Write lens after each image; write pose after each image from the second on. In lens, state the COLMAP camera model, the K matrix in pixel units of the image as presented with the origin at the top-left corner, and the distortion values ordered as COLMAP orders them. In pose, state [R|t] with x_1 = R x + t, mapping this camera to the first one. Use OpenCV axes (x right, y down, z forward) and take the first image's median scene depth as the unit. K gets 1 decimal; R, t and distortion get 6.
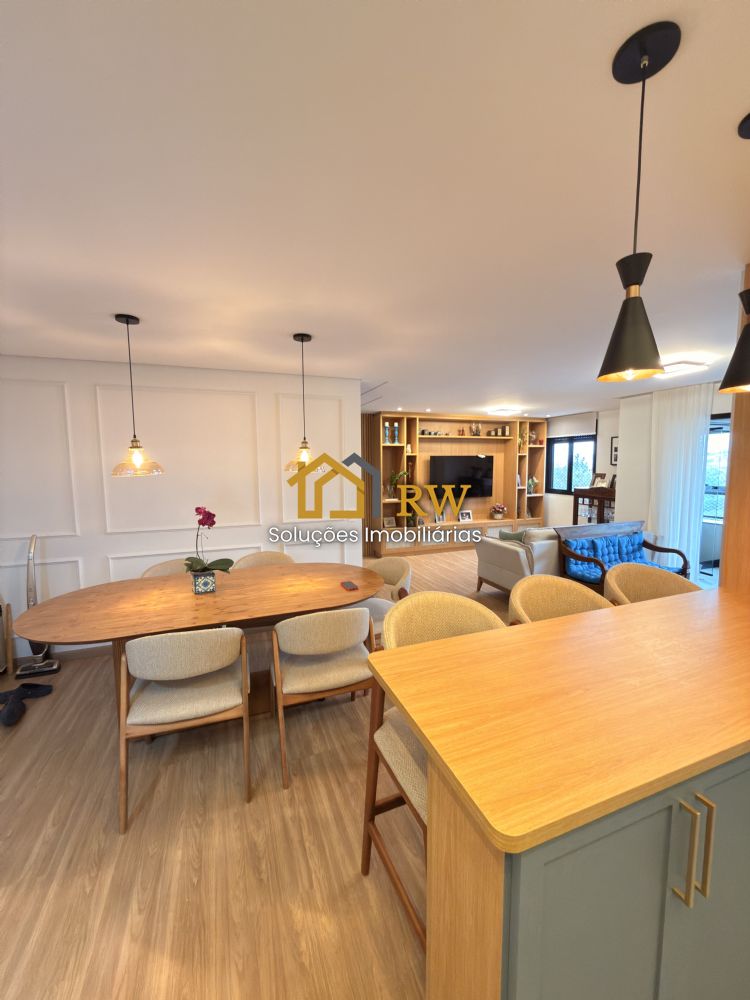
lens RADIAL K [[401.4, 0, 378.8], [0, 401.4, 499.6], [0, 0, 1]] dist [0.000857, 0.000188]
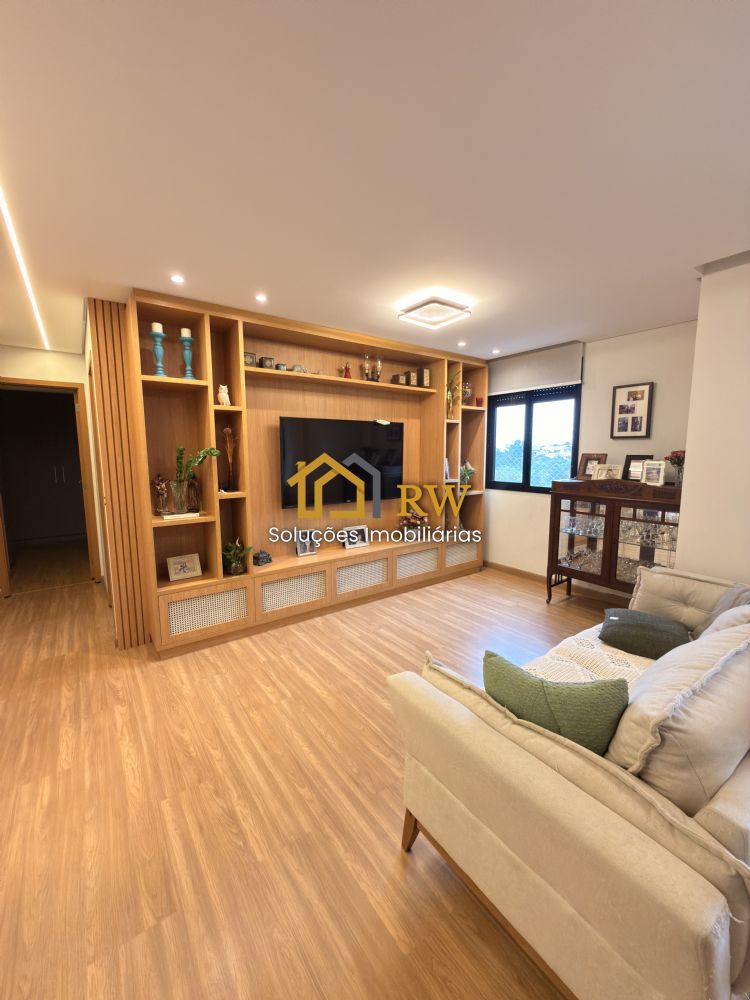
lens RADIAL K [[401.4, 0, 374.3], [0, 401.4, 501.6], [0, 0, 1]] dist [0.000857, 0.000188]
pose [[0.965420, -0.029934, 0.258976, 0.105227], [0.021569, 0.999152, 0.035080, -0.023114], [-0.259807, -0.028281, 0.965246, 0.491072]]
